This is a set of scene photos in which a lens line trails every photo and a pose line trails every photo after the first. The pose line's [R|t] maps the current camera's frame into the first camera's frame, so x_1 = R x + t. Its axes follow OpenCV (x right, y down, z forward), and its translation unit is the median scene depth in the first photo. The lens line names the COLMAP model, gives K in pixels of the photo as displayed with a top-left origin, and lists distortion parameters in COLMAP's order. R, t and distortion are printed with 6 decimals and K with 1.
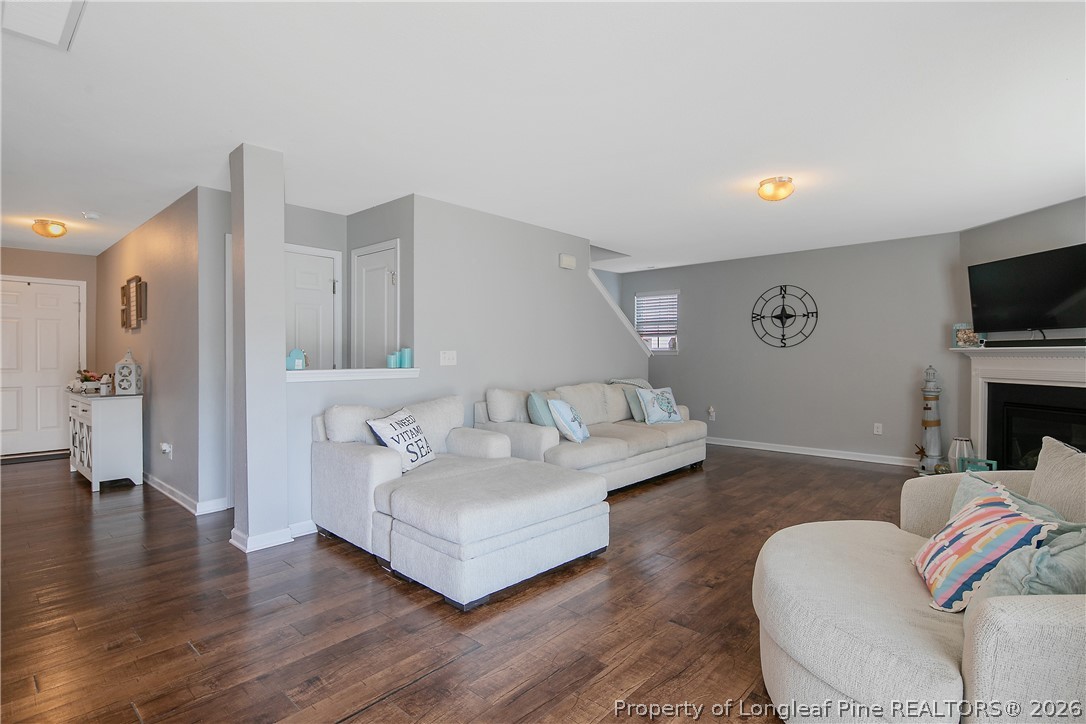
lens RADIAL K [[542.5, 0, 543.0], [0, 542.5, 362.0], [0, 0, 1]] dist [-0.000466, -0.000639]
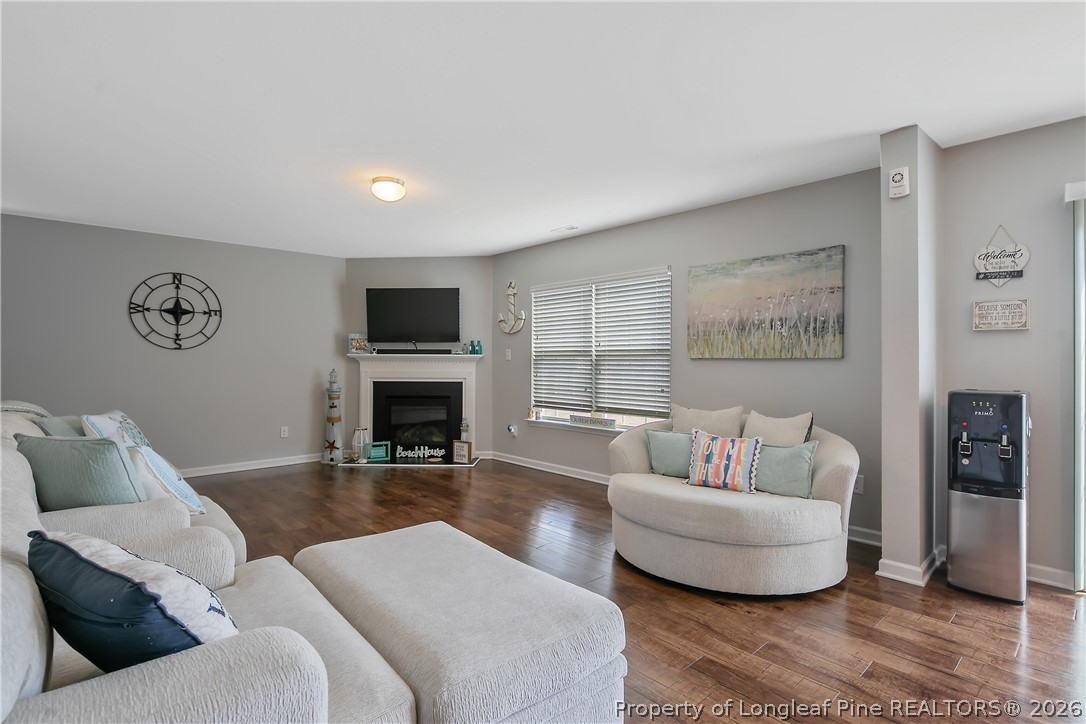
lens RADIAL K [[525.1, 0, 543.0], [0, 525.1, 362.0], [0, 0, 1]] dist [0.002538, 0.000217]
pose [[0.084878, -0.000949, 0.996391, -0.349686], [0.007628, 0.999971, 0.000303, -0.005173], [-0.996362, 0.007575, 0.084883, 0.462545]]
